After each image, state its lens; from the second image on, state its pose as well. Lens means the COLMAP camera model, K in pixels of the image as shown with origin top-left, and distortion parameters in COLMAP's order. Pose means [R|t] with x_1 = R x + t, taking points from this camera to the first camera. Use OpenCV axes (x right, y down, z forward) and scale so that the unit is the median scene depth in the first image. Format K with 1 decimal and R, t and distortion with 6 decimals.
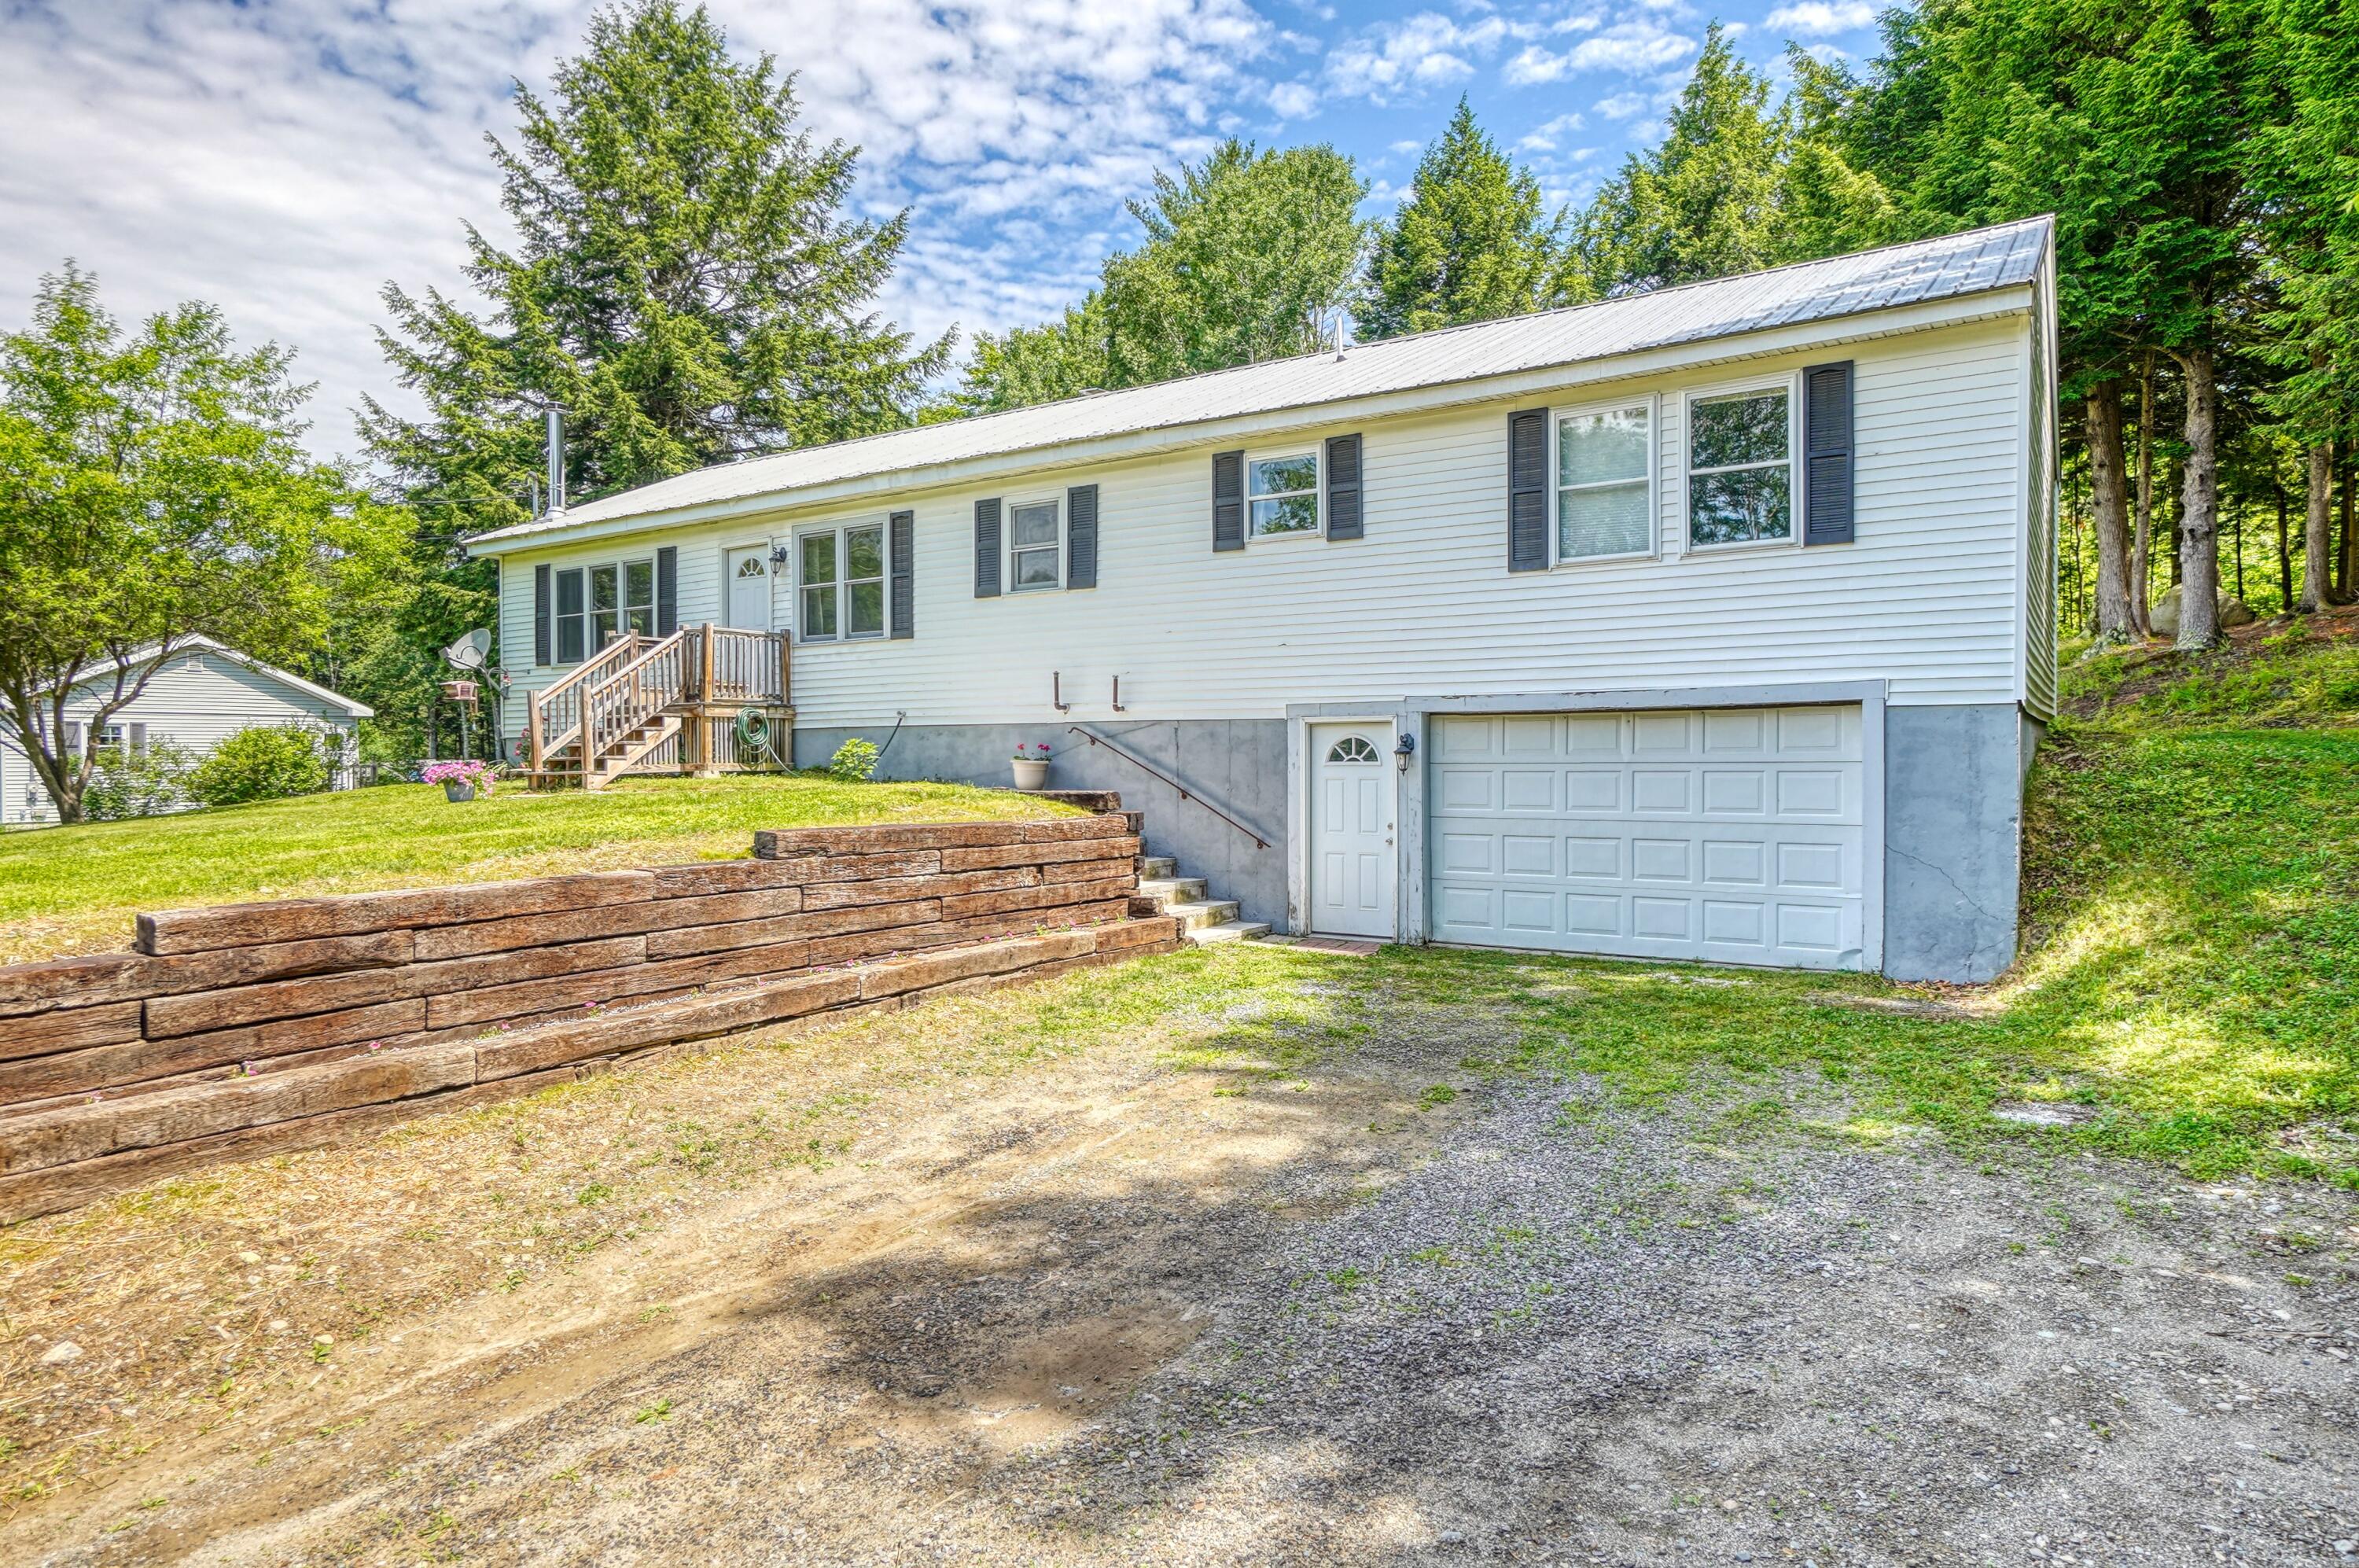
lens RADIAL K [[1442.8, 0, 1181.9], [0, 1442.8, 783.3], [0, 0, 1]] dist [0.019713, 0.006456]
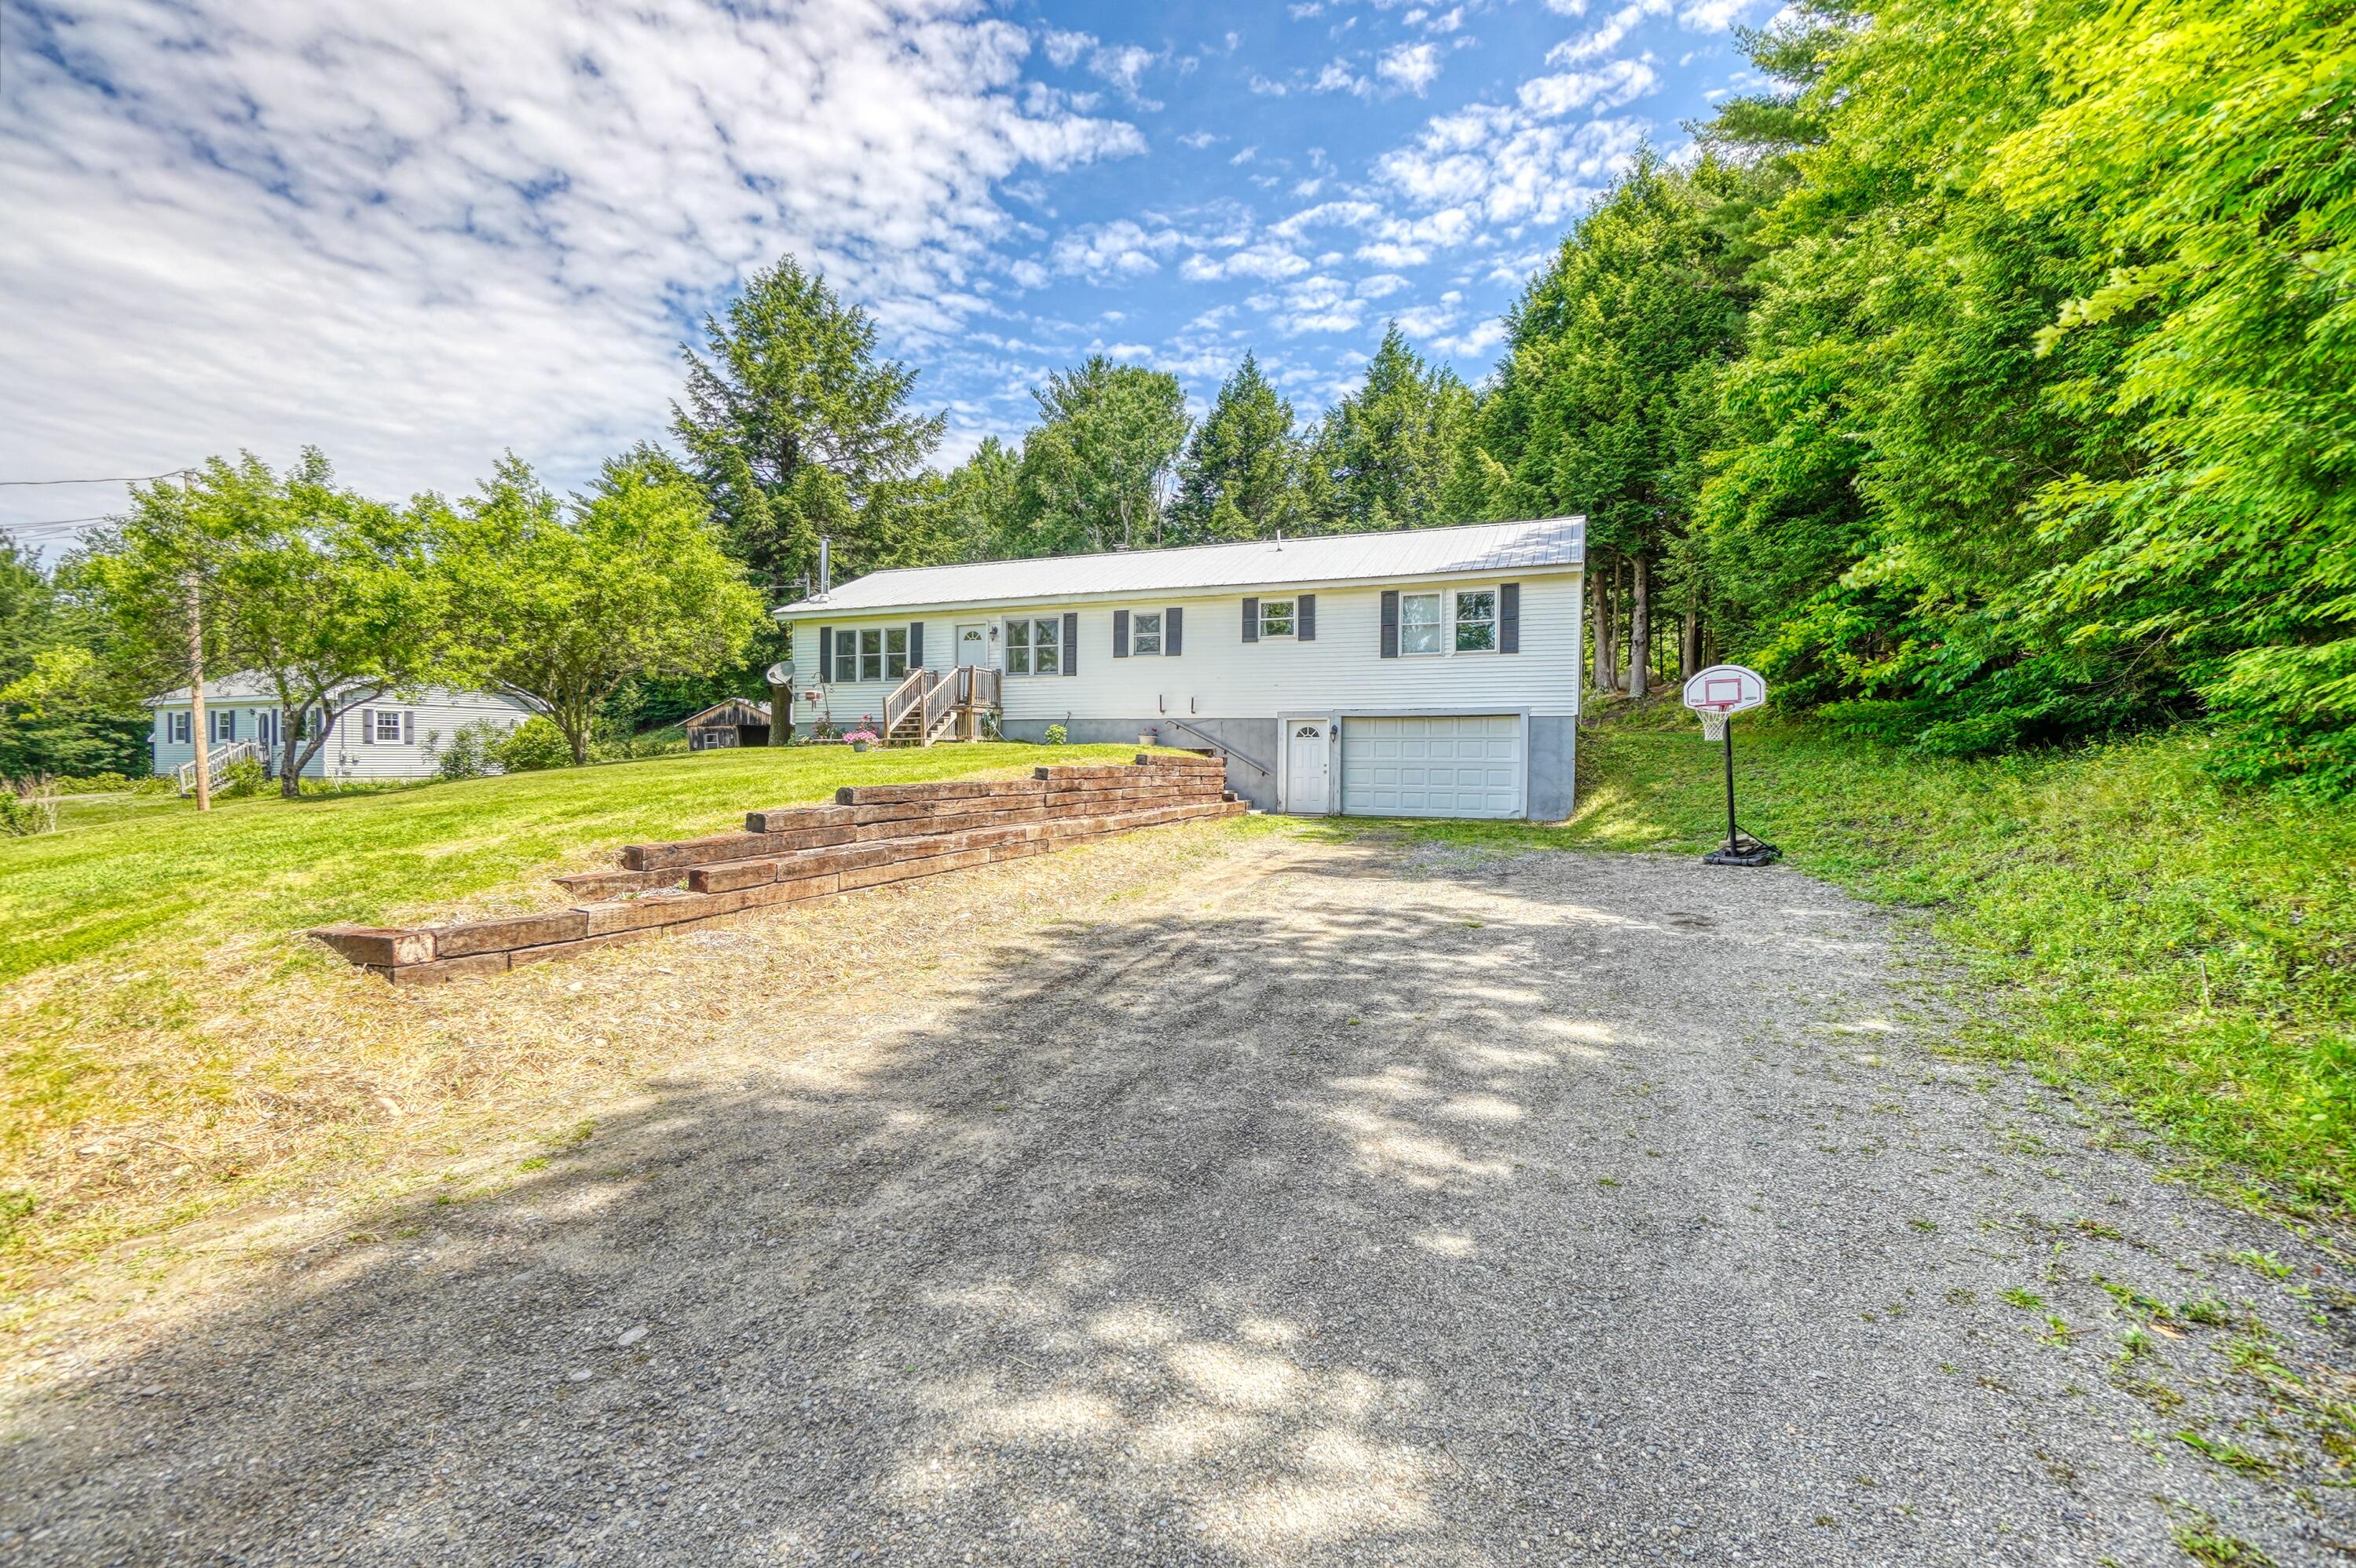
lens RADIAL K [[1040.7, 0, 1177.4], [0, 1040.7, 802.0], [0, 0, 1]] dist [0.002301, 0.000463]
pose [[0.976715, 0.003694, 0.214510, -0.422384], [-0.008825, 0.999697, 0.022963, 0.050174], [-0.214361, -0.024321, 0.976452, -0.553615]]
